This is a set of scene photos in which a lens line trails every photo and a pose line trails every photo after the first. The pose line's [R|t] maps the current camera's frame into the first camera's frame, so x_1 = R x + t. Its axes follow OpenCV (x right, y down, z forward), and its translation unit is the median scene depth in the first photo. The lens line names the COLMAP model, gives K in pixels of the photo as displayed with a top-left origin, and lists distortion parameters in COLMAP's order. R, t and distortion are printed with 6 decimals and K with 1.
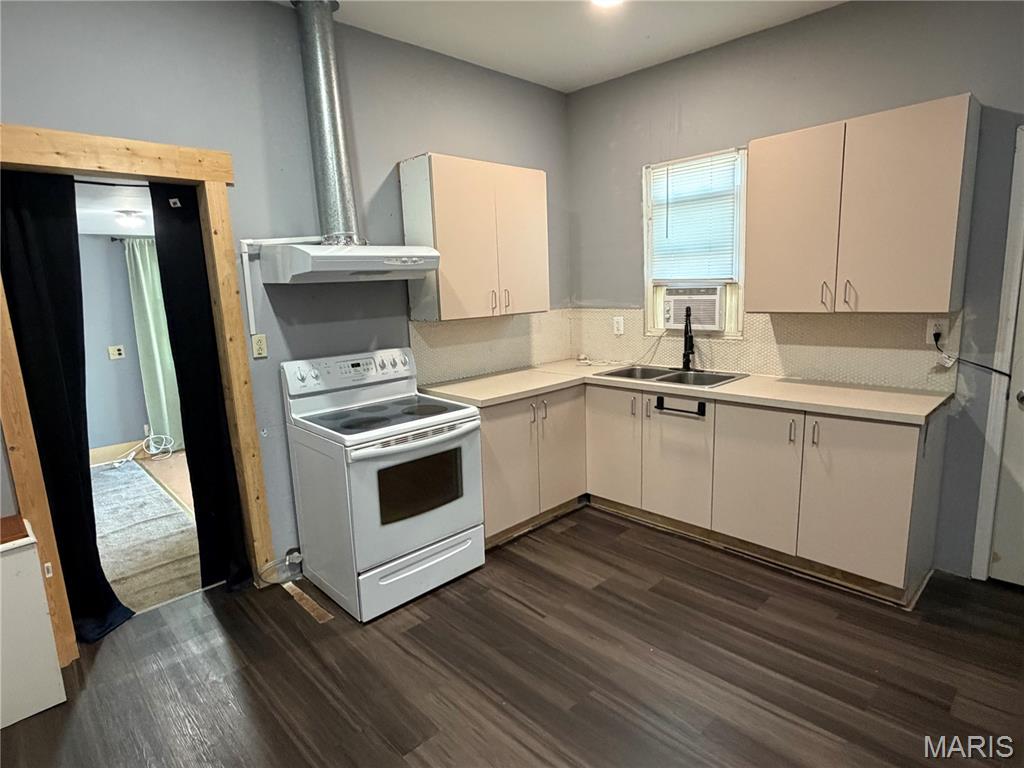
lens RADIAL K [[562.4, 0, 511.4], [0, 562.4, 382.8], [0, 0, 1]] dist [0.003229, -0.000262]
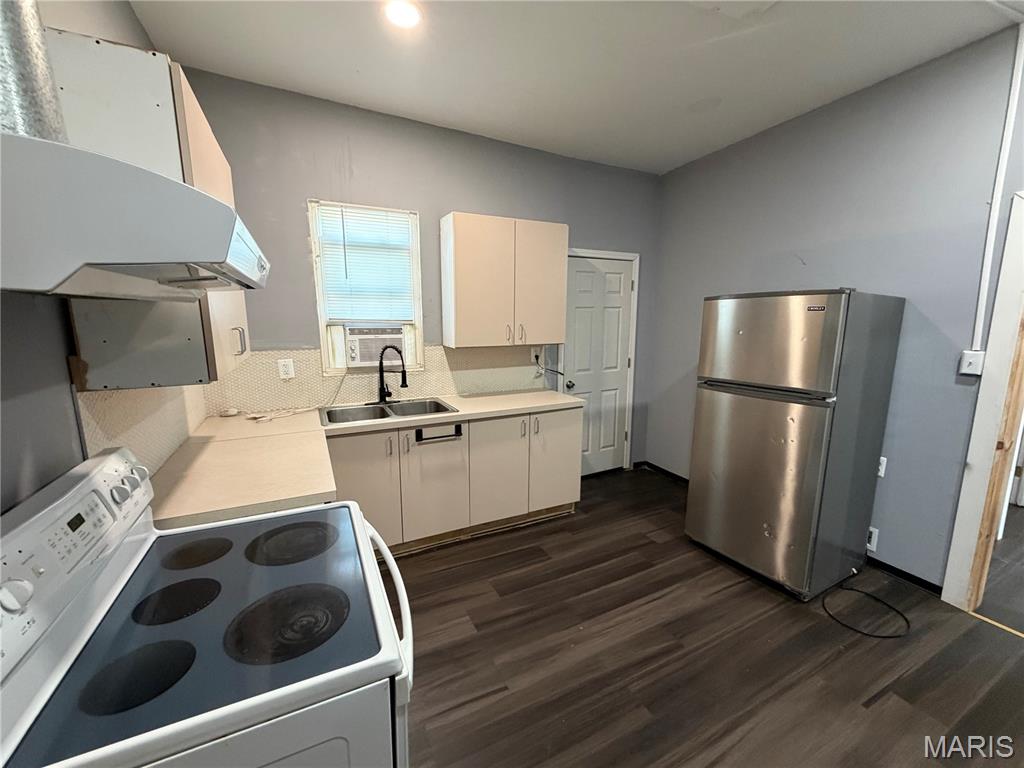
lens RADIAL K [[410.1, 0, 510.6], [0, 410.1, 383.8], [0, 0, 1]] dist [0.000967, 0.000115]
pose [[0.296480, -0.117177, 0.947823, -0.411094], [0.152163, 0.985563, 0.074246, -0.092249], [-0.942839, 0.122211, 0.310030, 0.590081]]
